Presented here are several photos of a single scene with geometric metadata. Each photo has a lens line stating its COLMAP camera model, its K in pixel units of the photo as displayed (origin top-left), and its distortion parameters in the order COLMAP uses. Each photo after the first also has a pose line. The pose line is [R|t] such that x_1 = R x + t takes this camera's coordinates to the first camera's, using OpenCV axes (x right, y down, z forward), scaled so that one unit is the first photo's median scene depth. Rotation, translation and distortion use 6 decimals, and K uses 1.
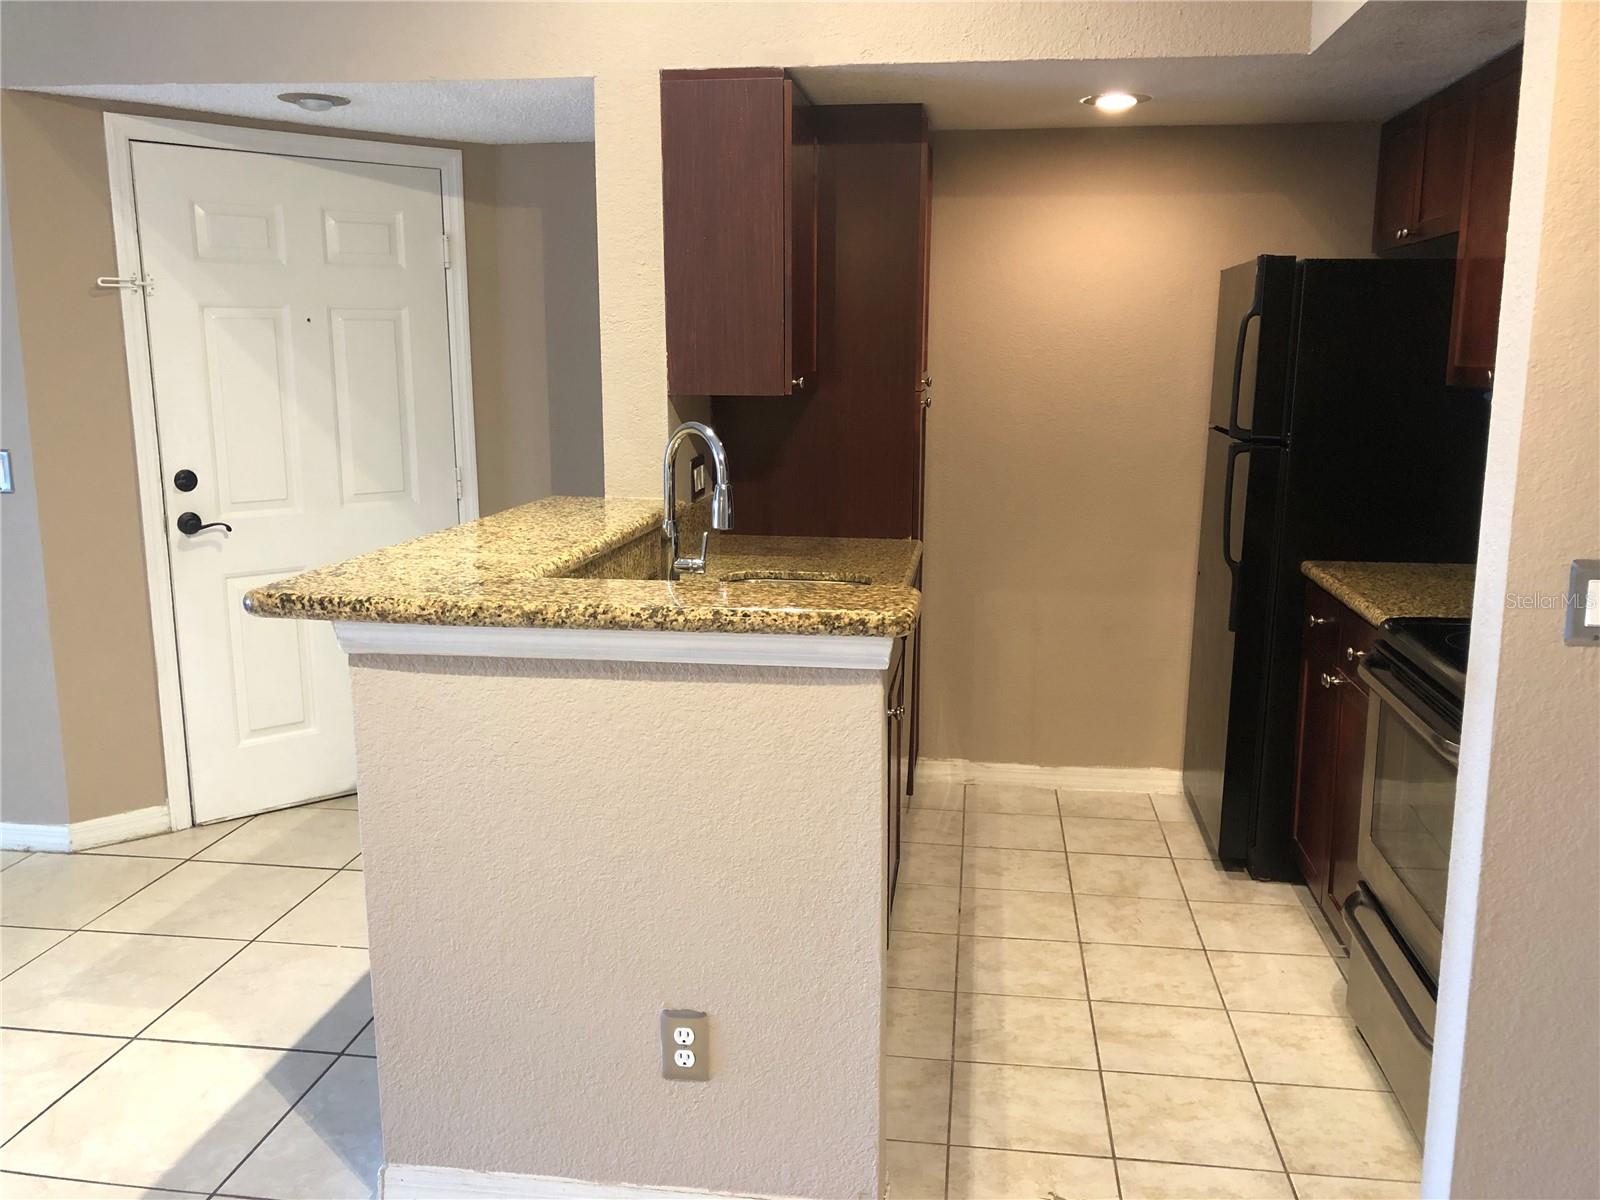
lens RADIAL K [[1306.1, 0, 809.0], [0, 1306.1, 589.2], [0, 0, 1]] dist [0.048709, -0.064657]
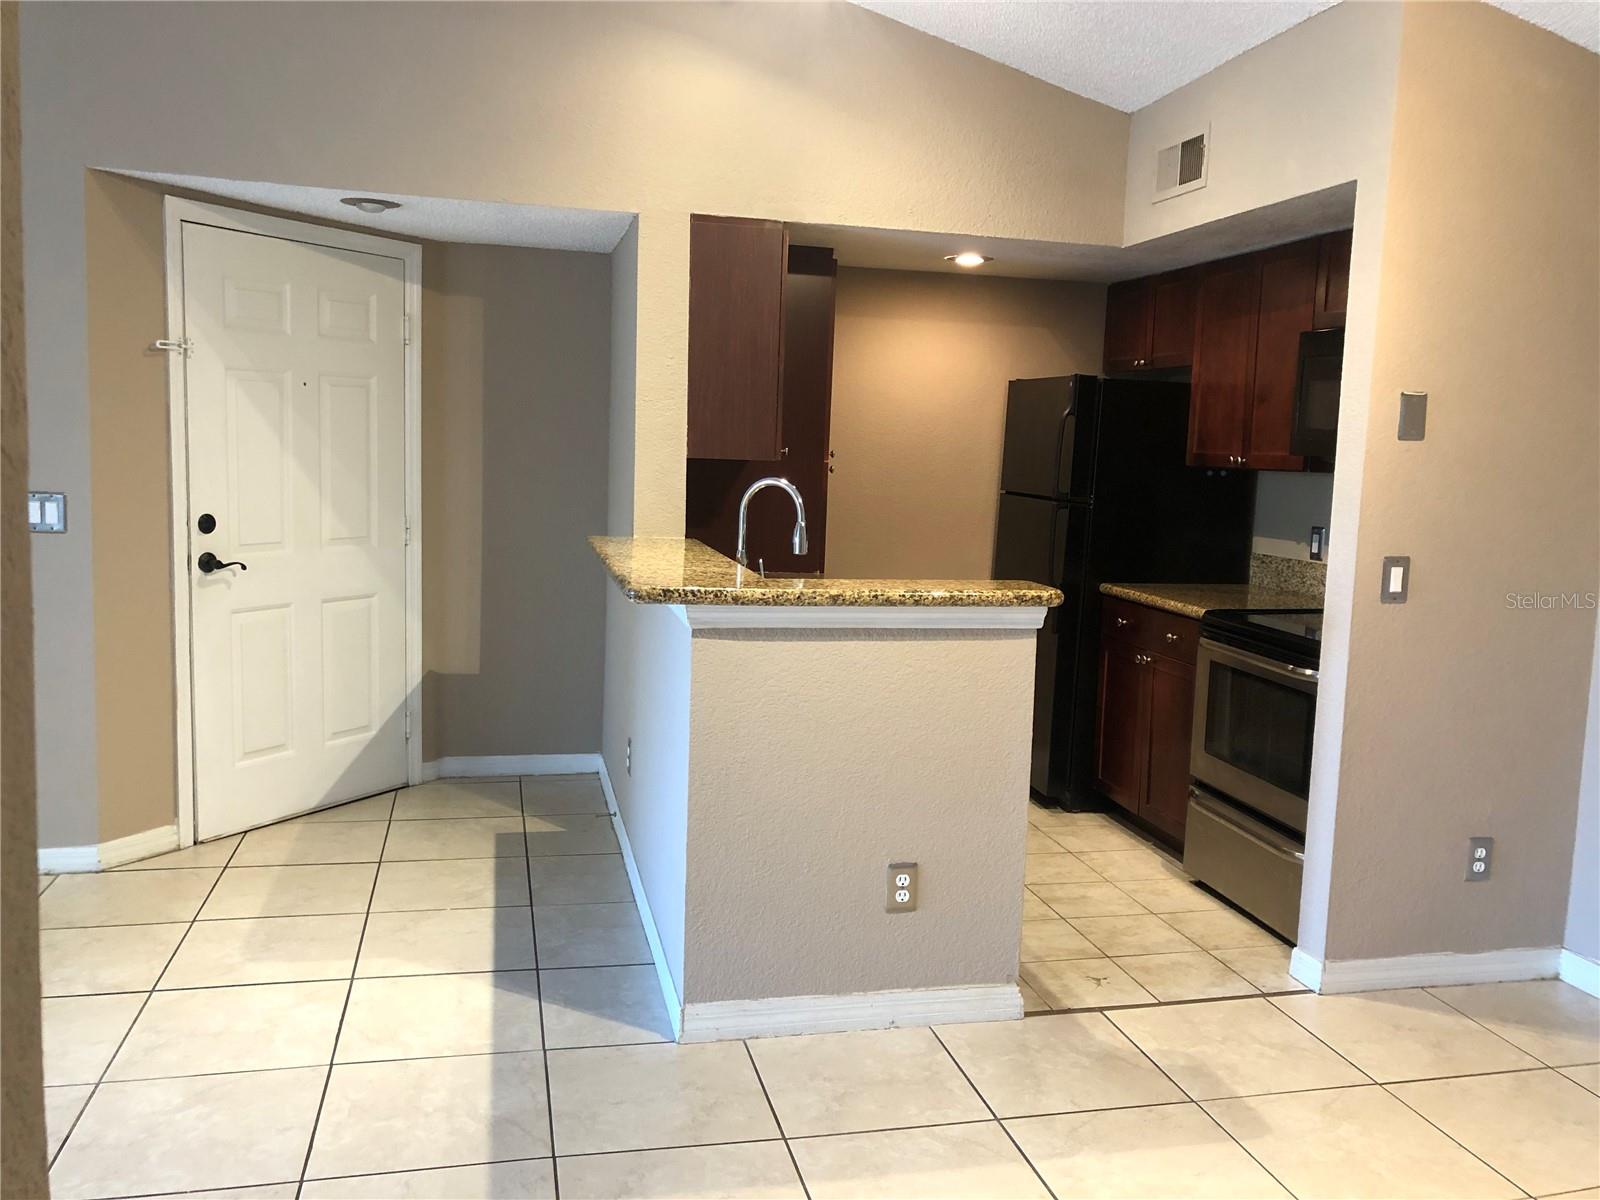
lens RADIAL K [[1306.1, 0, 809.9], [0, 1306.1, 585.6], [0, 0, 1]] dist [0.048709, -0.064657]
pose [[0.932641, -0.009103, 0.360690, -0.472619], [0.030796, 0.998042, -0.054441, 0.052772], [-0.359488, 0.061882, 0.931096, -0.243428]]
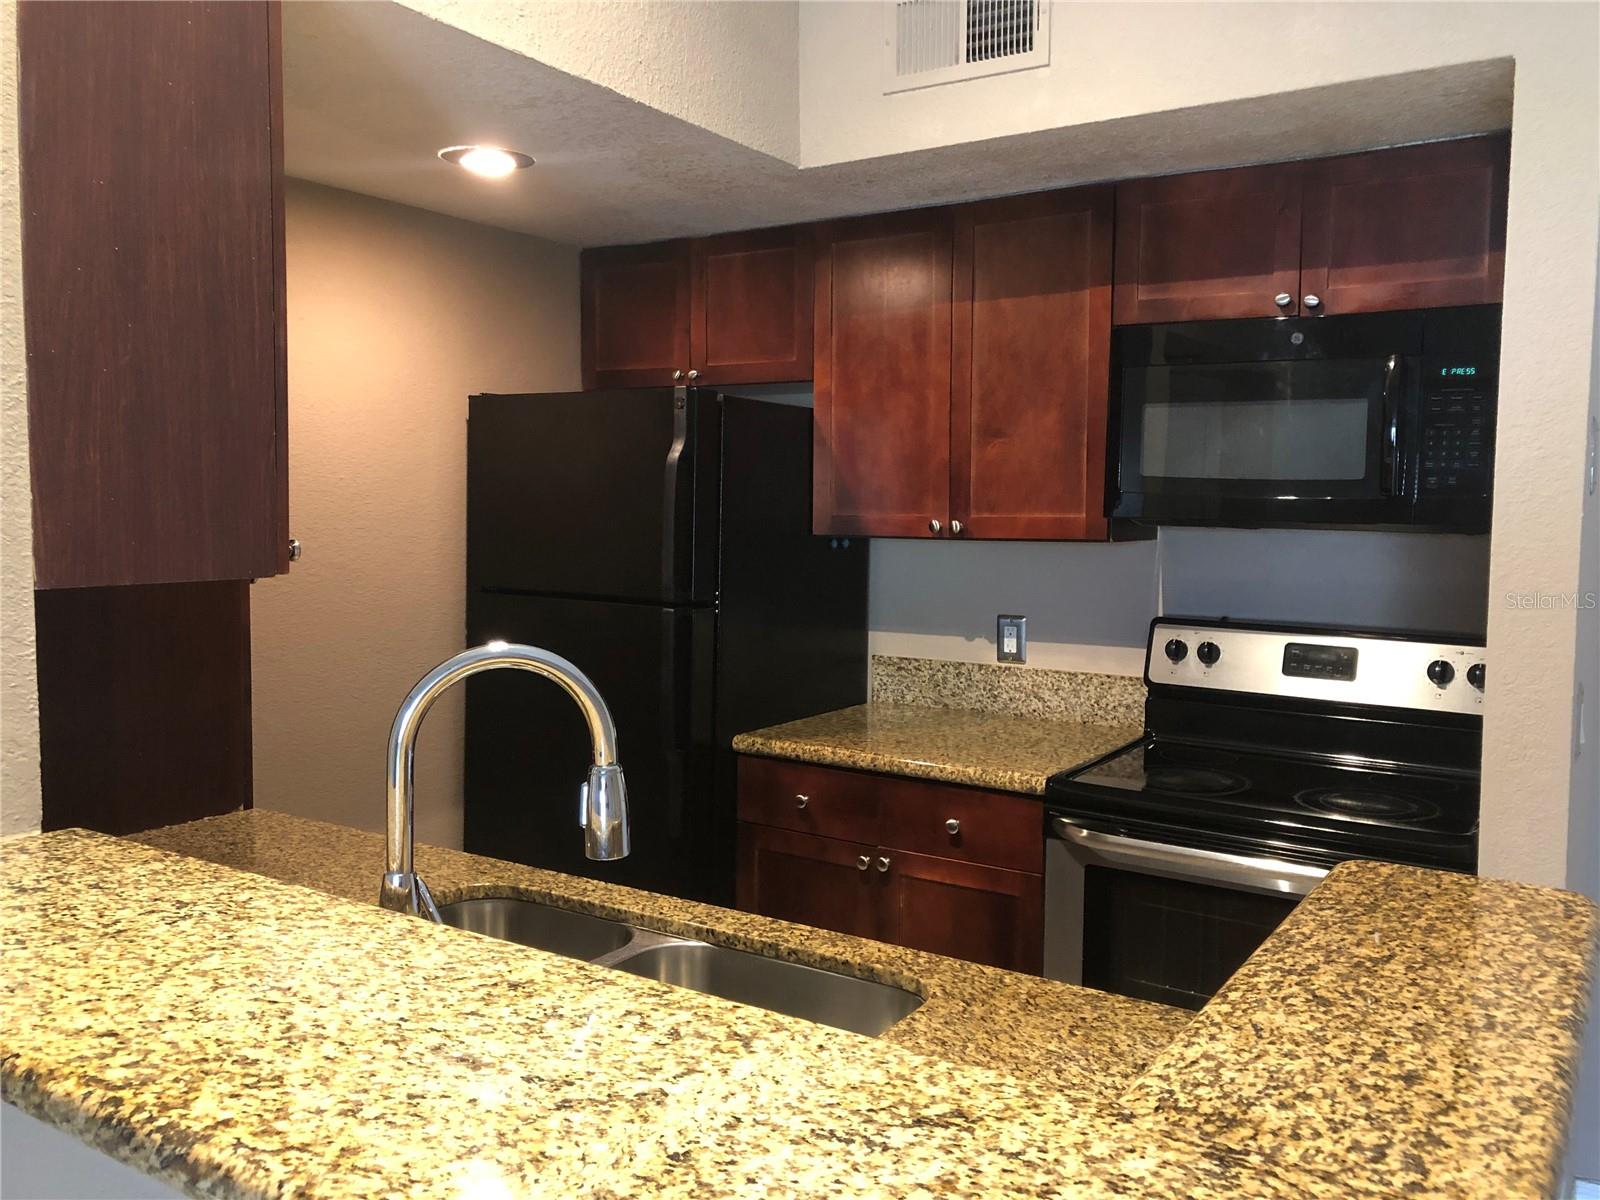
lens RADIAL K [[1306.1, 0, 800.3], [0, 1306.1, 583.7], [0, 0, 1]] dist [0.048709, -0.064657]
pose [[0.428995, -0.056643, 0.901529, -0.399718], [0.153419, 0.988101, -0.010922, -0.110911], [-0.890183, 0.142998, 0.432581, 0.606334]]
